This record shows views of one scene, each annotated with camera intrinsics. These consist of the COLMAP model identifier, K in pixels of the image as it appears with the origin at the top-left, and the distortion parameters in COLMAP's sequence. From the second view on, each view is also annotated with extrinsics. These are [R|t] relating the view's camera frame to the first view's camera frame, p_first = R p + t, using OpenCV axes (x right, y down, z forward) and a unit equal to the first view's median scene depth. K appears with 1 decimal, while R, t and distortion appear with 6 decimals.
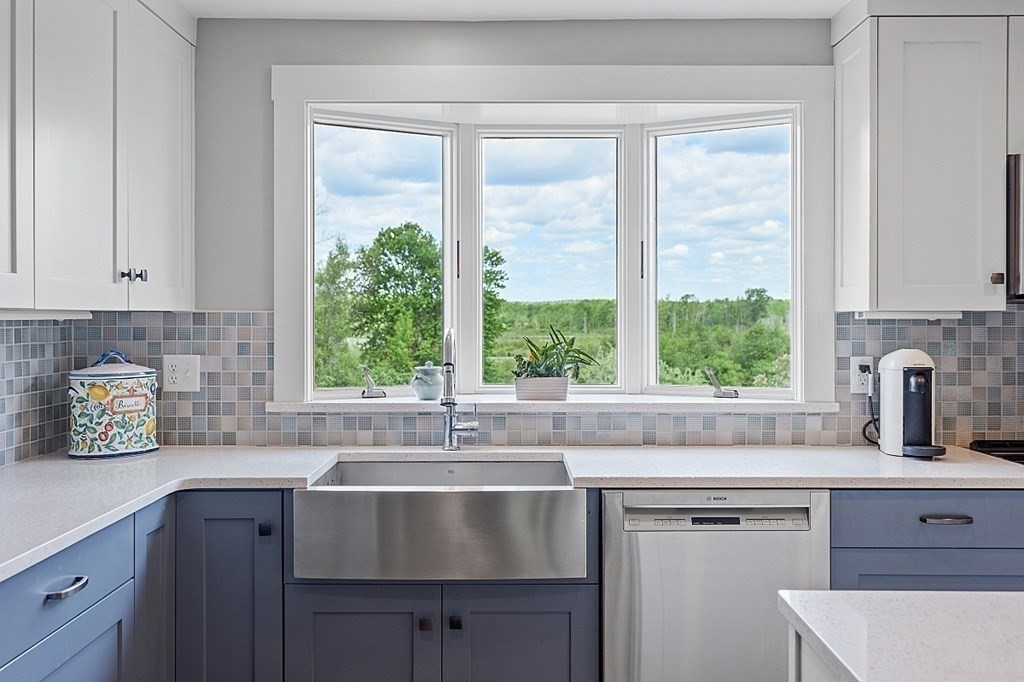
lens RADIAL K [[987.8, 0, 505.6], [0, 987.8, 337.3], [0, 0, 1]] dist [0.002471, 0.000000]
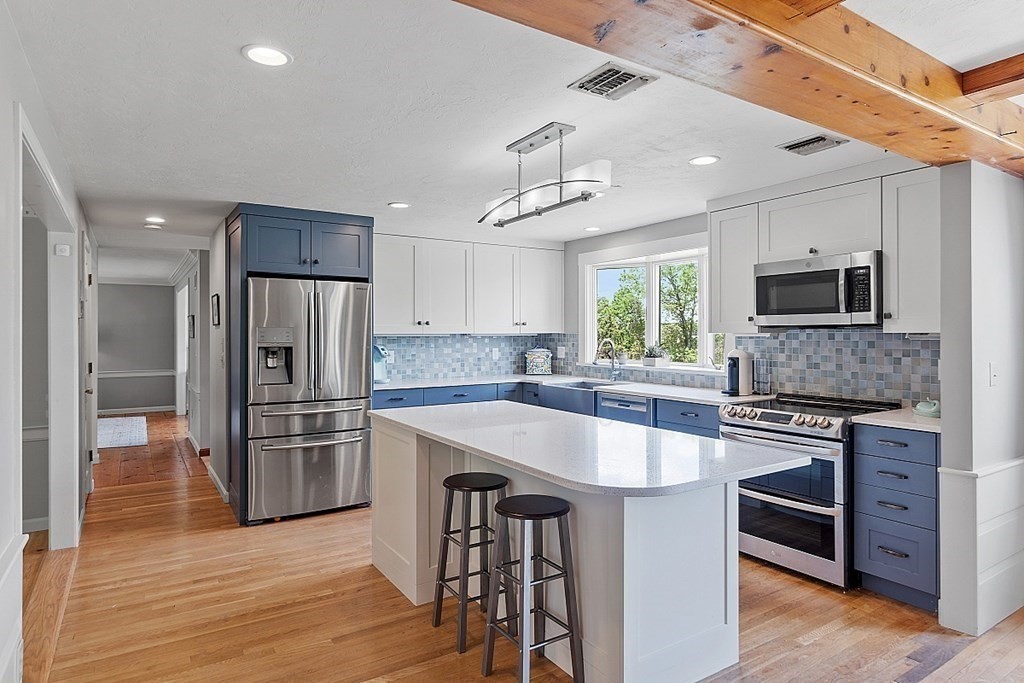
lens RADIAL K [[593.1, 0, 512.9], [0, 593.1, 340.1], [0, 0, 1]] dist [0.005508, 0.000676]
pose [[0.537548, 0.008453, -0.843191, 1.230168], [-0.013167, 0.999912, 0.001630, -0.004806], [0.843130, 0.010226, 0.537612, -0.181204]]
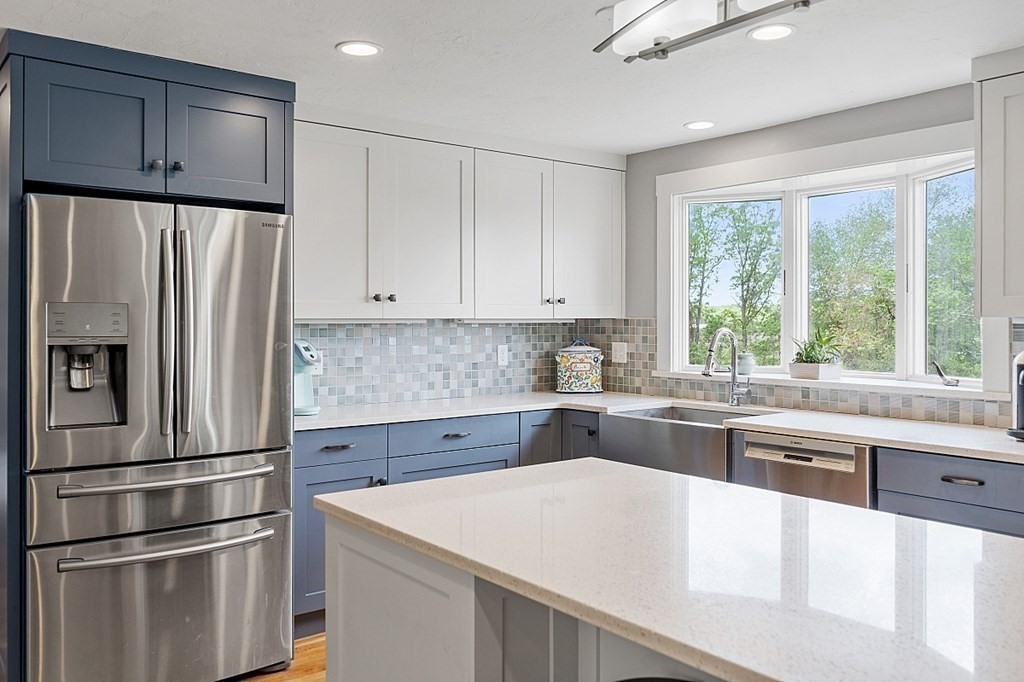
lens RADIAL K [[841.8, 0, 523.1], [0, 841.8, 322.6], [0, 0, 1]] dist [-0.004677, -0.024958]
pose [[0.622178, 0.001445, -0.782875, 0.772677], [-0.014091, 0.999857, -0.009353, -0.001608], [0.782749, 0.016851, 0.622109, -0.100853]]
